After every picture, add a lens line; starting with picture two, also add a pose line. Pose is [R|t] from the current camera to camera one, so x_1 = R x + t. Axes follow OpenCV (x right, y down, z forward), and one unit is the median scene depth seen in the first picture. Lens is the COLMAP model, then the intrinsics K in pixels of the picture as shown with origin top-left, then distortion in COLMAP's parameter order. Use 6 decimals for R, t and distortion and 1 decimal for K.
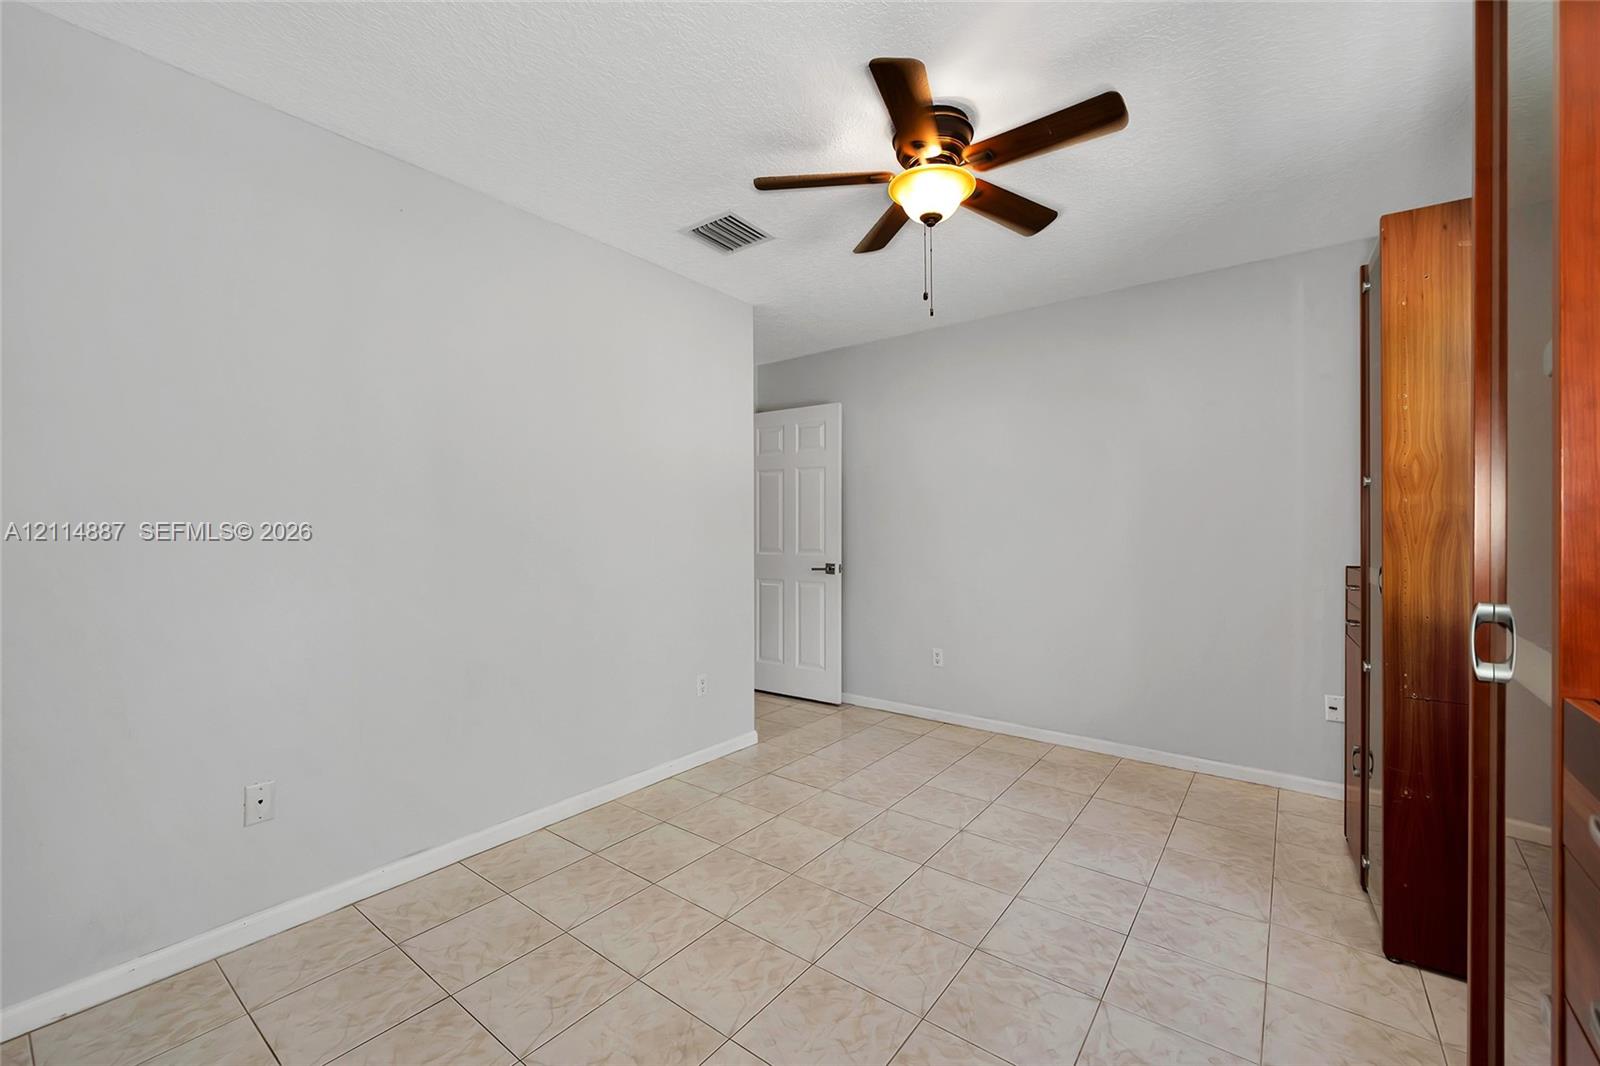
lens RADIAL K [[658.3, 0, 805.8], [0, 658.3, 522.9], [0, 0, 1]] dist [0.001999, 0.000094]
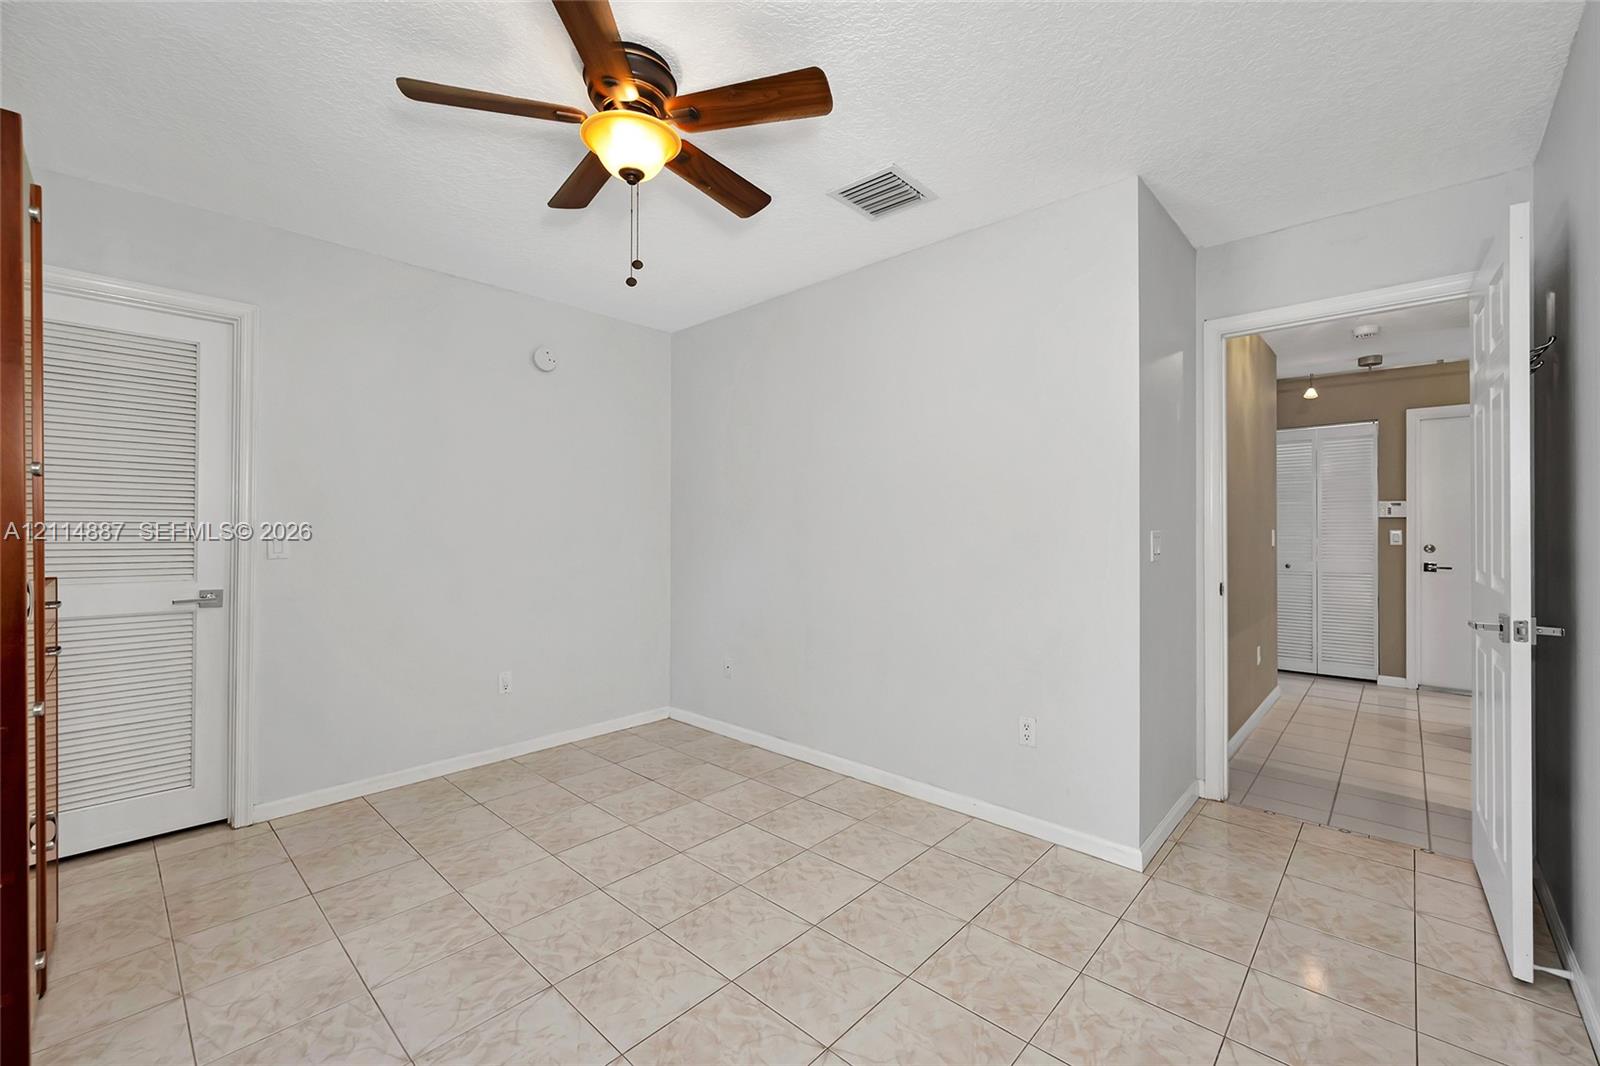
lens RADIAL K [[658.3, 0, 813.2], [0, 658.3, 523.2], [0, 0, 1]] dist [0.001999, 0.000094]
pose [[-0.091447, -0.003393, -0.995804, 0.950400], [0.010827, 0.999932, -0.004402, -0.006085], [0.995751, -0.011184, -0.091404, 1.195135]]
